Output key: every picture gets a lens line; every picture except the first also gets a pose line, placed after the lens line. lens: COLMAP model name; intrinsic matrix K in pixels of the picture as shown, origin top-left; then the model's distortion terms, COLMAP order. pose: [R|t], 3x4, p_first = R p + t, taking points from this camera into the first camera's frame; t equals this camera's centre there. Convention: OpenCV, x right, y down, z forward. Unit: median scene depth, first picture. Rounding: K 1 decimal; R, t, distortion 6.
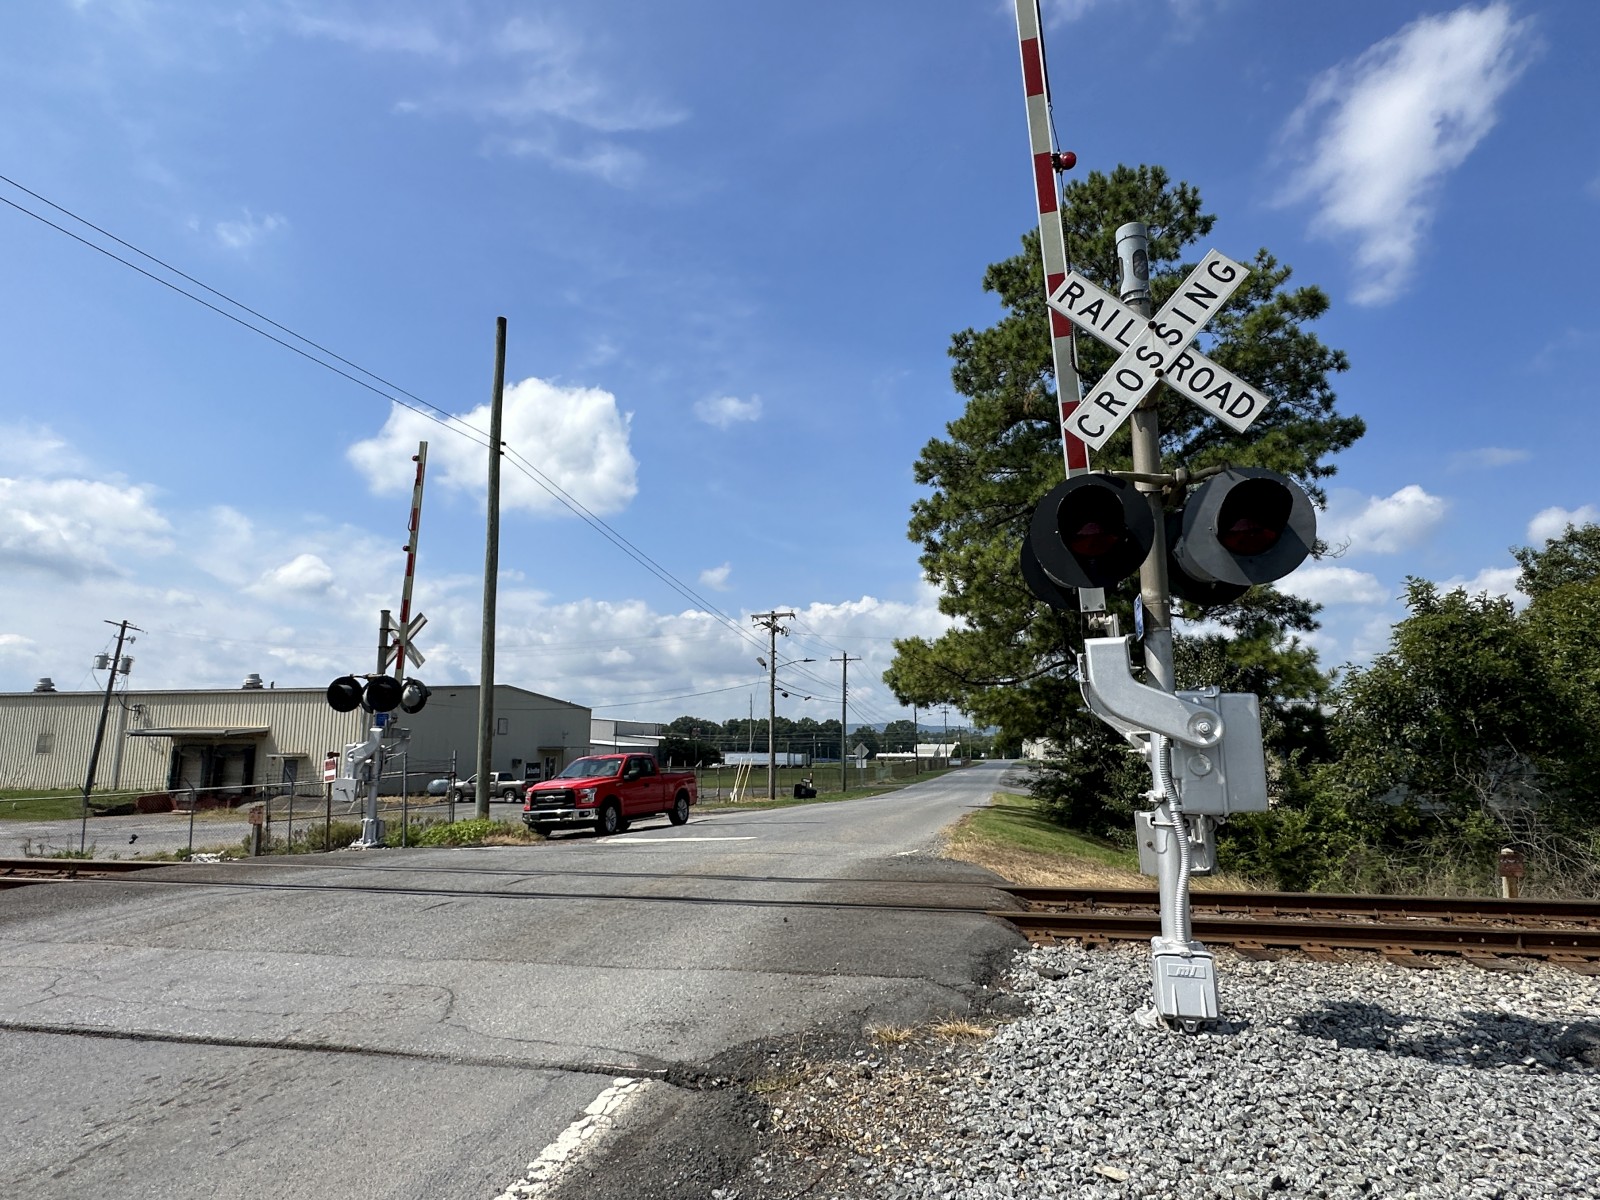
lens RADIAL K [[897.0, 0, 801.8], [0, 897.0, 614.7], [0, 0, 1]] dist [0.000676, 0.002318]
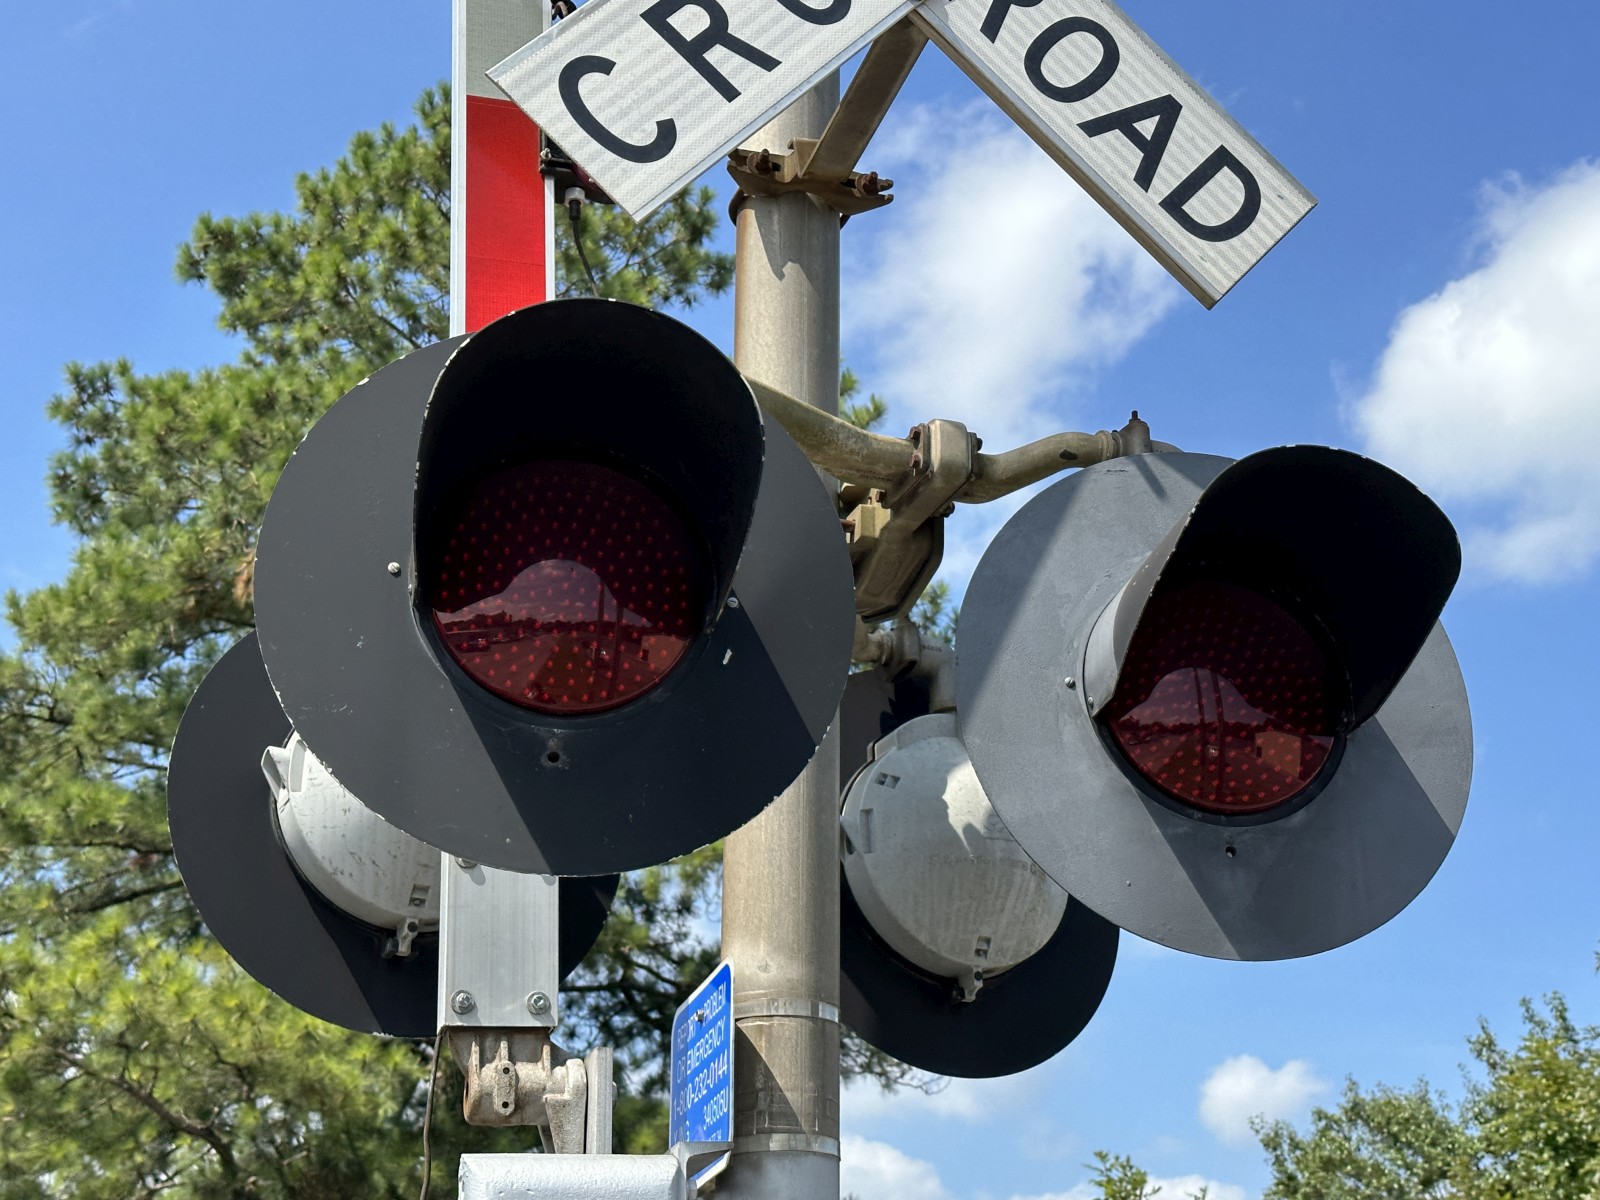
lens RADIAL K [[2192.5, 0, 800.0], [0, 2192.5, 600.0], [0, 0, 1]] dist [0.091830, -0.015123]
pose [[0.861209, 0.210851, 0.462452, 0.033462], [-0.081363, 0.955348, -0.284062, 0.010361], [-0.501697, 0.207010, 0.839909, 0.145138]]
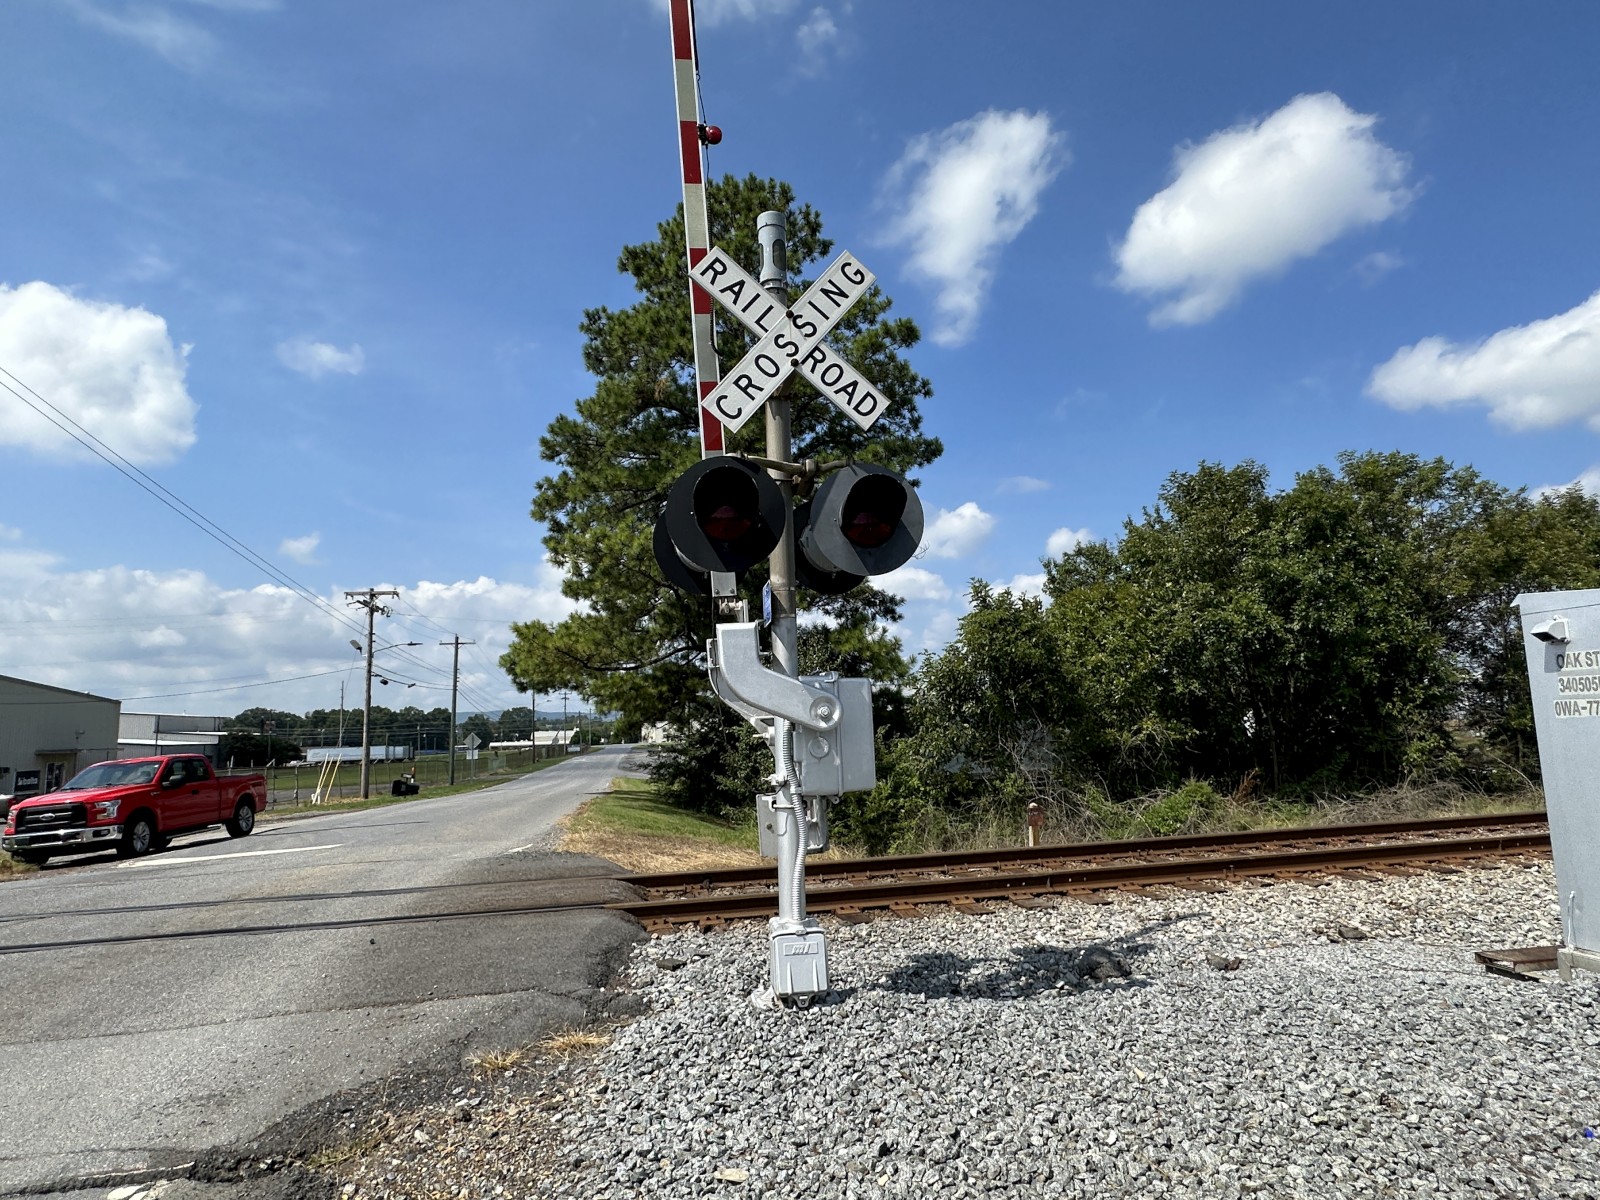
lens RADIAL K [[875.3, 0, 802.6], [0, 875.3, 605.3], [0, 0, 1]] dist [0.000707, -0.000529]
pose [[0.911937, 0.027362, 0.409418, 0.004224], [-0.029088, 0.999575, -0.002012, 0.002822], [-0.409299, -0.010075, 0.912345, 0.041947]]
